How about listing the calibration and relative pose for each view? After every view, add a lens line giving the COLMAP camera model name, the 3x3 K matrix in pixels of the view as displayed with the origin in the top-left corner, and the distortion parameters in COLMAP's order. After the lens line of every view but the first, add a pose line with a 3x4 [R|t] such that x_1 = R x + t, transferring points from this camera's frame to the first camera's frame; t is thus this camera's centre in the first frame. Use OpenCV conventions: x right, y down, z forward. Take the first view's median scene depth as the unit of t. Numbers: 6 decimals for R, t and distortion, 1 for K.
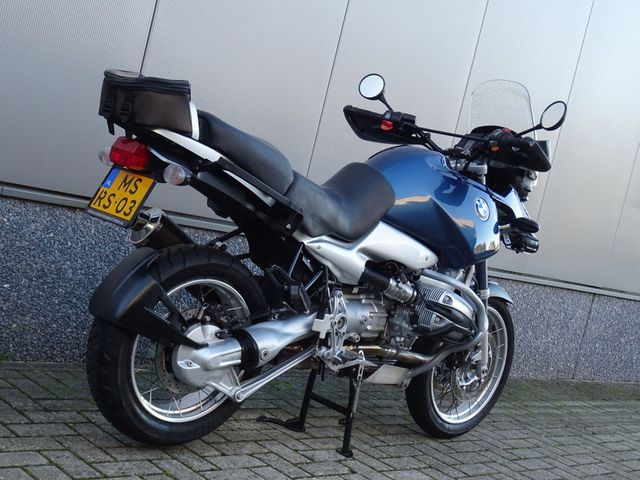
lens RADIAL K [[980.0, 0, 320.0], [0, 980.0, 240.0], [0, 0, 1]] dist [-0.008577, -0.005267]
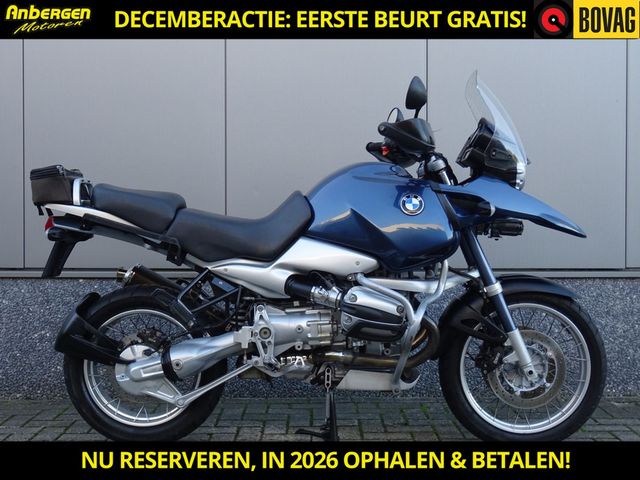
lens RADIAL K [[815.0, 0, 320.0], [0, 815.0, 240.0], [0, 0, 1]] dist [-0.025475, -0.018551]
pose [[0.686753, -0.217986, -0.693435, 0.748302], [0.118861, 0.974811, -0.188722, 0.167550], [0.717107, 0.047183, 0.695365, 0.402209]]
